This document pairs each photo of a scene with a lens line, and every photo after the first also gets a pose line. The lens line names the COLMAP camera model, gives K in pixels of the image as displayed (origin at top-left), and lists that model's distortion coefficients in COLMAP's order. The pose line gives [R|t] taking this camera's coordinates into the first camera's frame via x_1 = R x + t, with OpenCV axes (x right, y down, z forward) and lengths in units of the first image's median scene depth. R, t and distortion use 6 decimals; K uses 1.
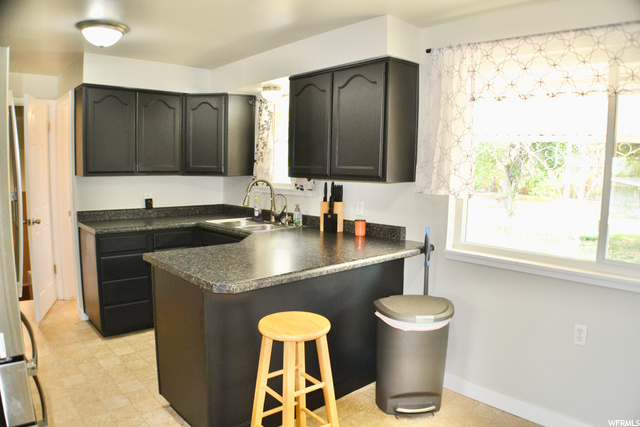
lens RADIAL K [[444.0, 0, 317.7], [0, 444.0, 223.5], [0, 0, 1]] dist [-0.173452, 0.042900]
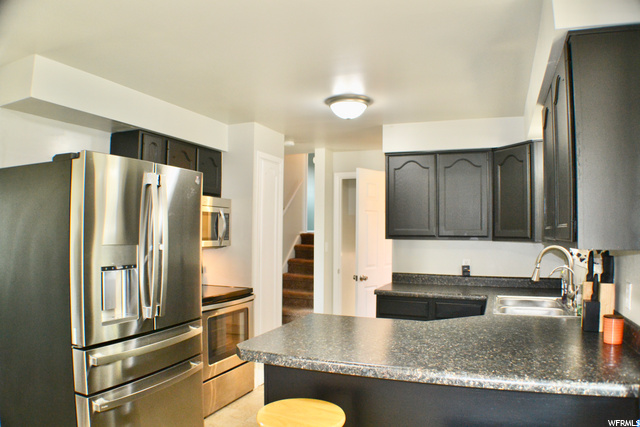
lens RADIAL K [[444.0, 0, 317.7], [0, 444.0, 223.5], [0, 0, 1]] dist [-0.173452, 0.042900]
pose [[0.429772, -0.031699, -0.902381, 0.408042], [-0.112975, 0.989642, -0.088570, -0.036521], [0.895842, 0.140012, 0.421740, 0.406009]]
